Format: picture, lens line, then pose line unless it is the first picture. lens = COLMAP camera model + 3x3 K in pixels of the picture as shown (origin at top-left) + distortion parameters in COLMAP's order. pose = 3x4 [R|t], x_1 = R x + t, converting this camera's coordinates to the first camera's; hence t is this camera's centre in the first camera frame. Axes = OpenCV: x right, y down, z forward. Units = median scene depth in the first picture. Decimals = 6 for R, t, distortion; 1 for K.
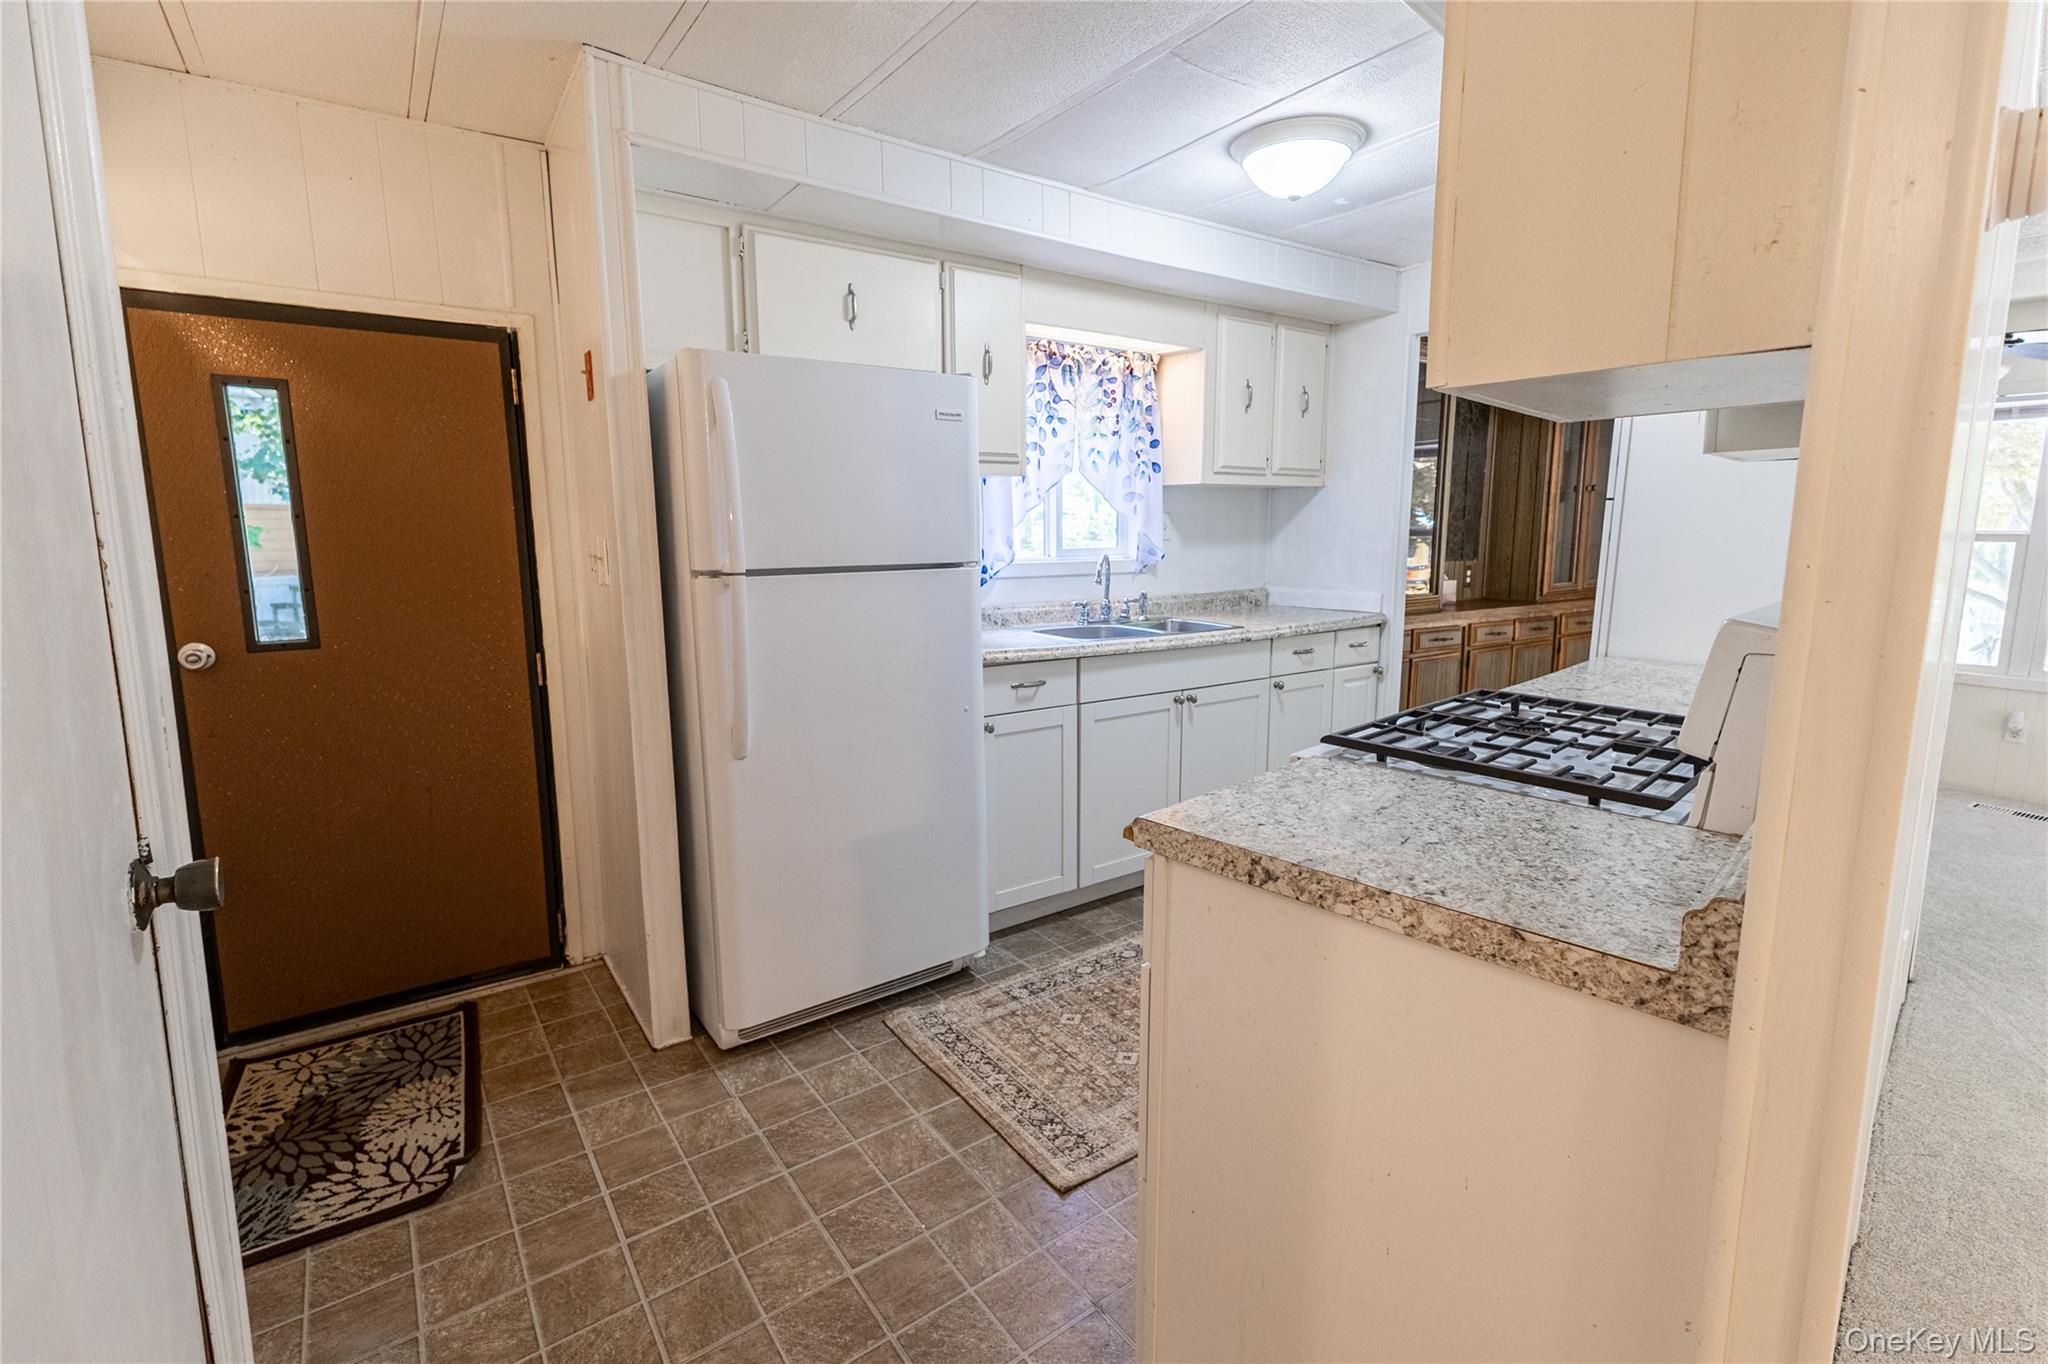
lens RADIAL K [[904.8, 0, 1026.3], [0, 904.8, 666.8], [0, 0, 1]] dist [0.010513, 0.000192]
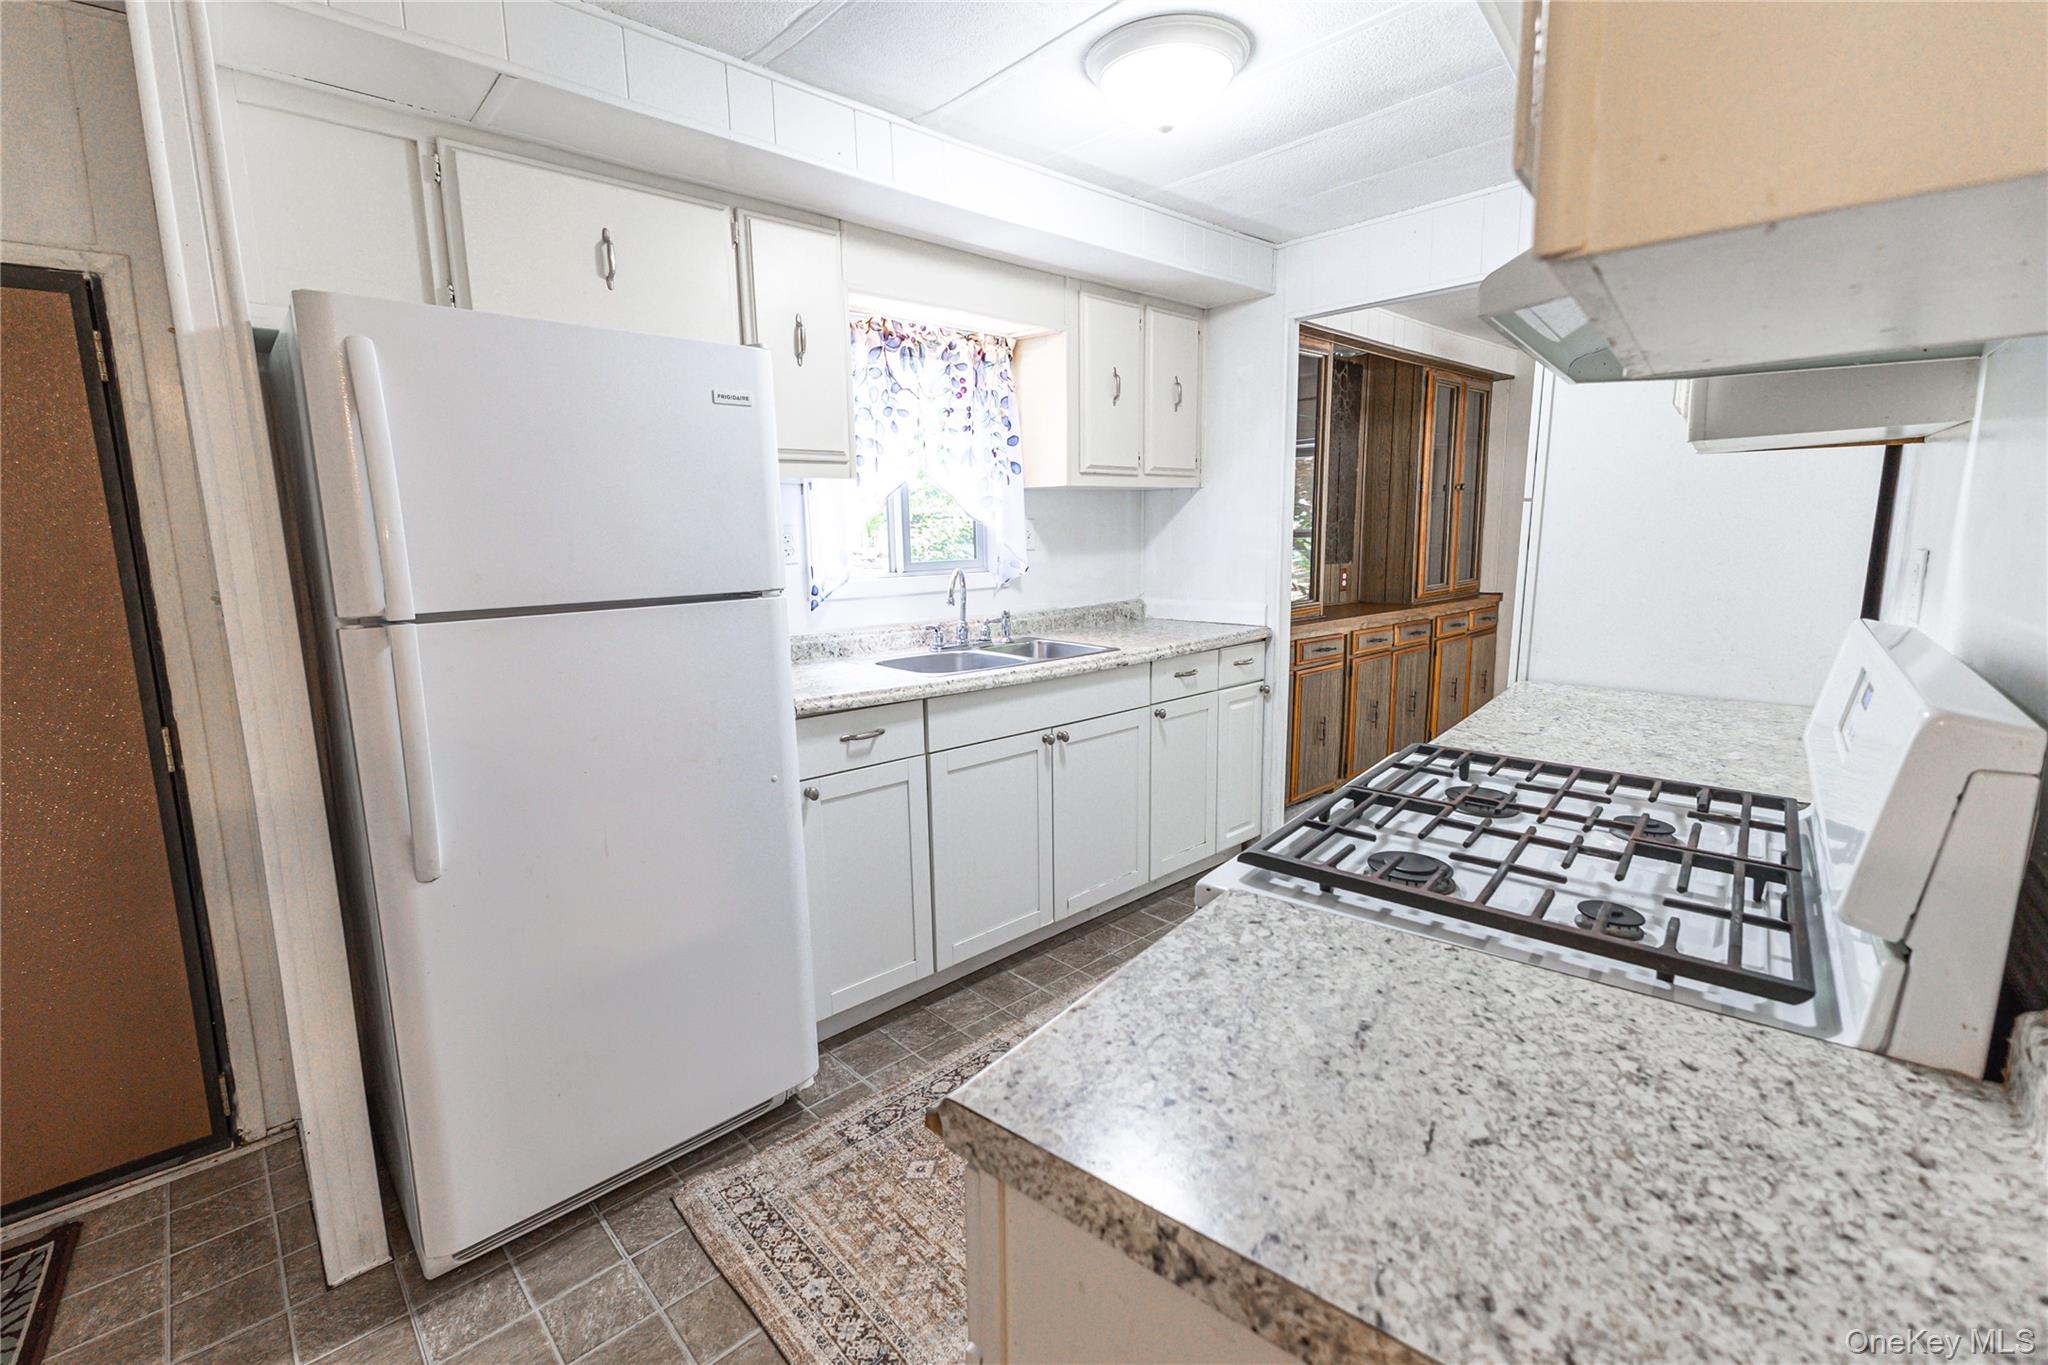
lens RADIAL K [[894.7, 0, 1011.1], [0, 894.7, 673.6], [0, 0, 1]] dist [0.009436, -0.000281]
pose [[0.992774, -0.032743, 0.115442, 0.042286], [0.032035, 0.999455, 0.007987, -0.036573], [-0.115641, -0.004231, 0.993282, 0.182056]]
